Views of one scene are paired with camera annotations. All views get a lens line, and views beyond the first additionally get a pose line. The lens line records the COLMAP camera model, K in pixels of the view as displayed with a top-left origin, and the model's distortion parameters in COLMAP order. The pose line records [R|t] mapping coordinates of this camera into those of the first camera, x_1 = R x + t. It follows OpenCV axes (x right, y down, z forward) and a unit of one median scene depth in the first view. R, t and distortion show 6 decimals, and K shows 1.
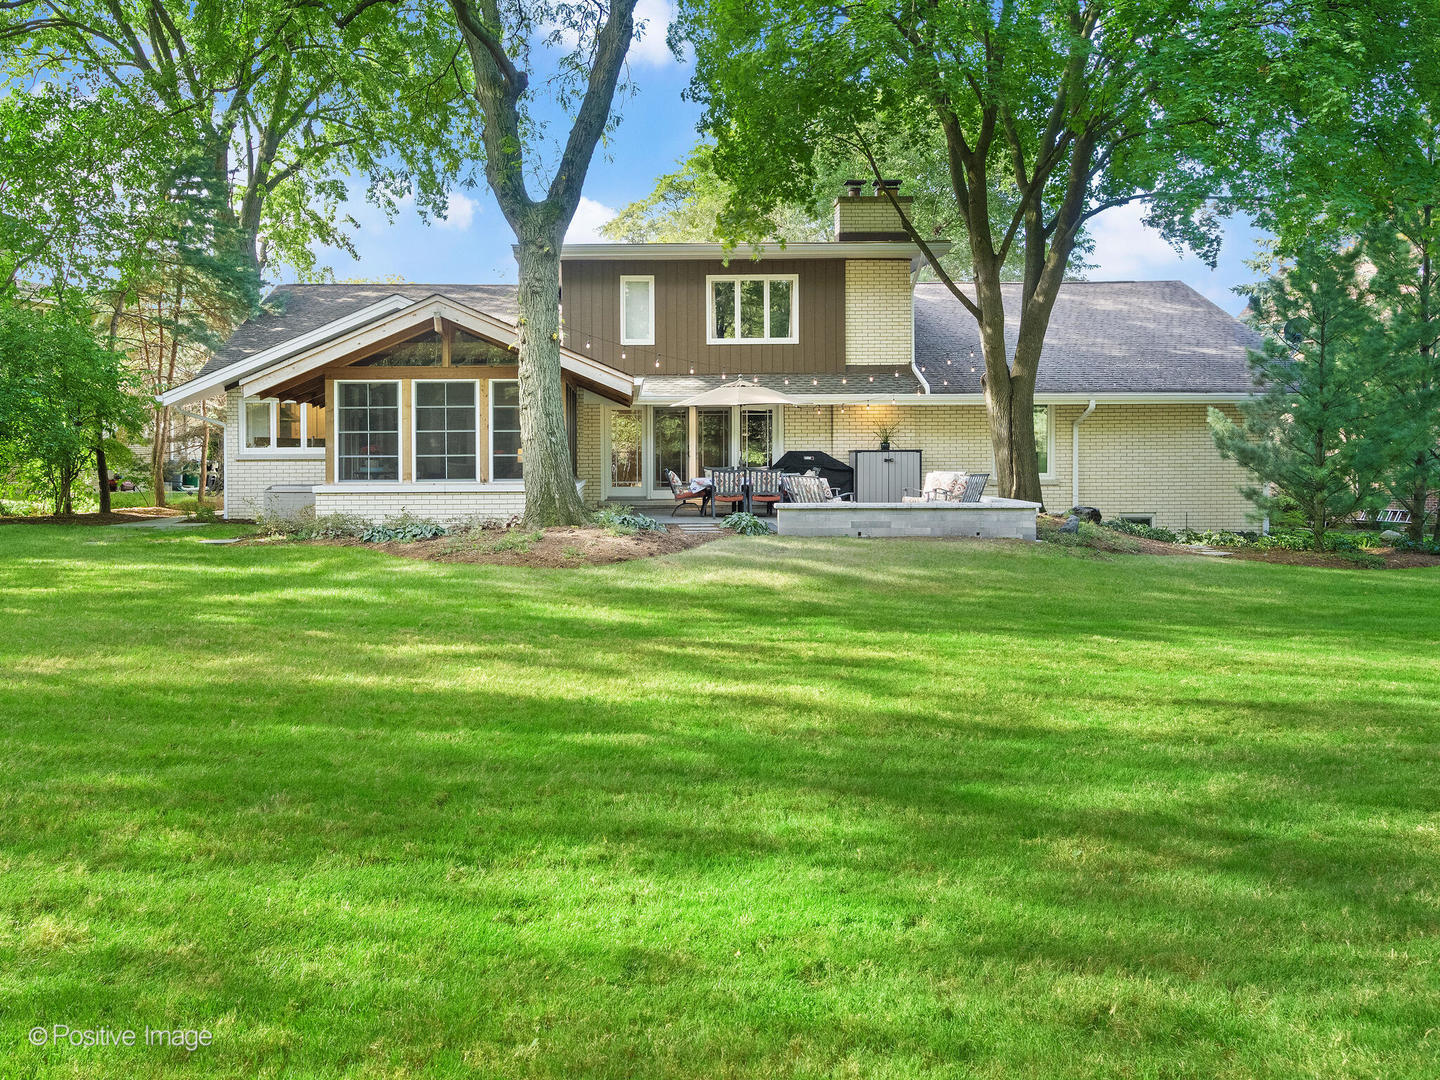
lens RADIAL K [[1007.6, 0, 719.6], [0, 1007.6, 537.1], [0, 0, 1]] dist [0.004150, -0.000690]
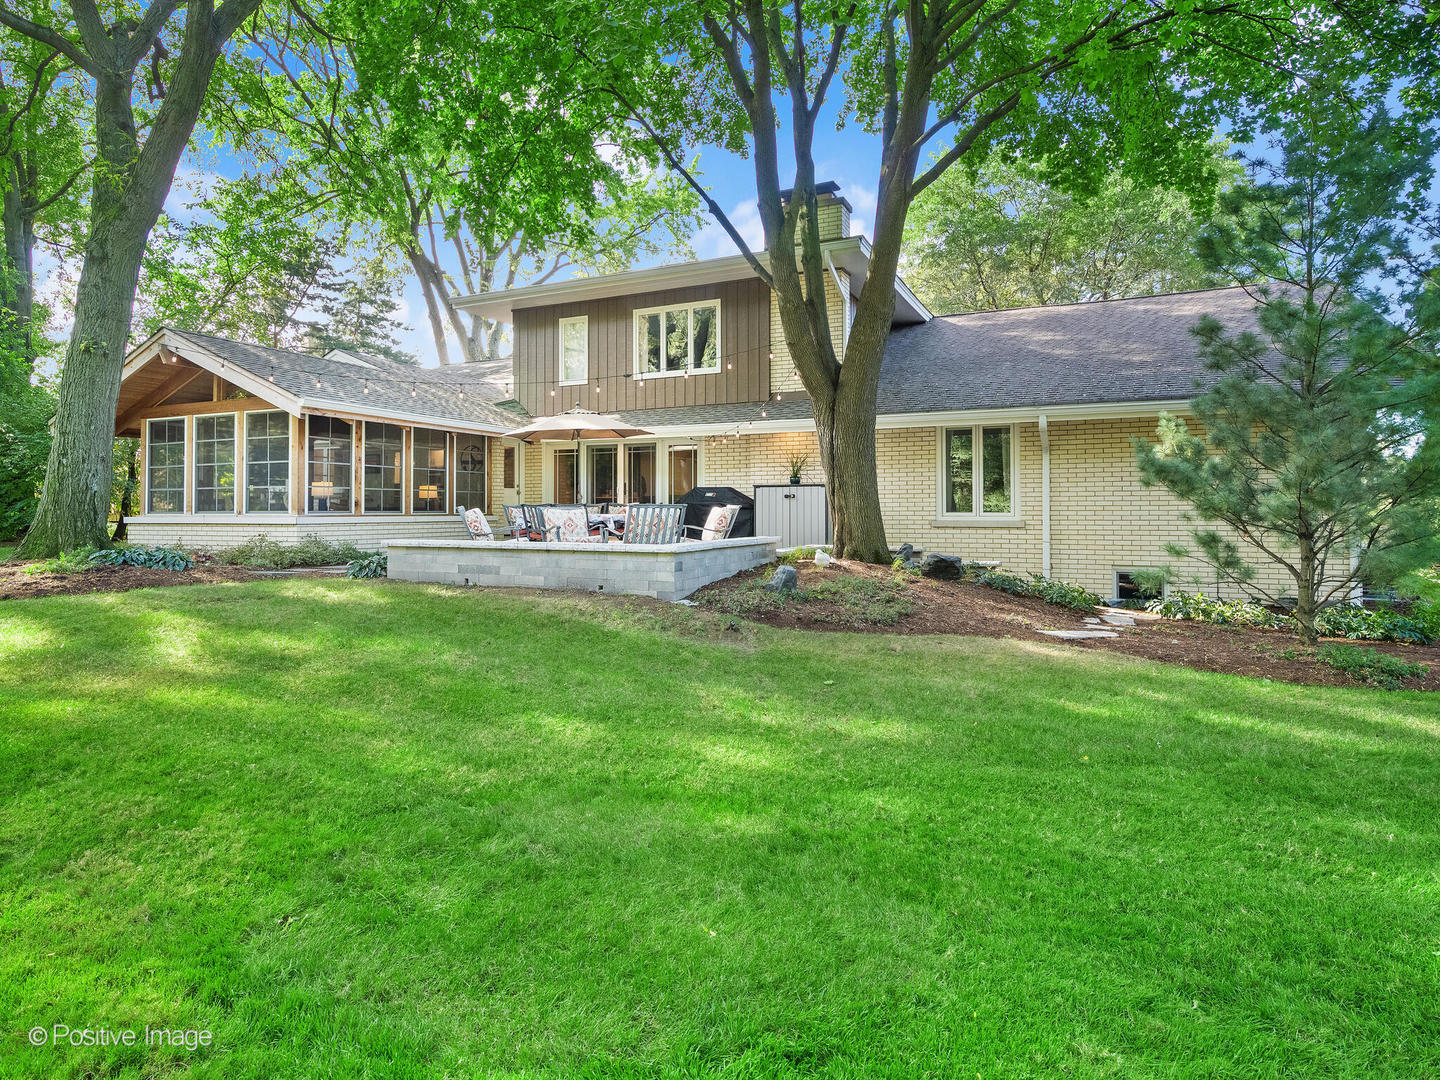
lens RADIAL K [[772.2, 0, 720.1], [0, 772.2, 538.0], [0, 0, 1]] dist [0.002724, 0.000422]
pose [[0.915576, 0.016690, -0.401799, 0.378167], [-0.033083, 0.998878, -0.033893, -0.015283], [0.400783, 0.044324, 0.915100, 0.364384]]
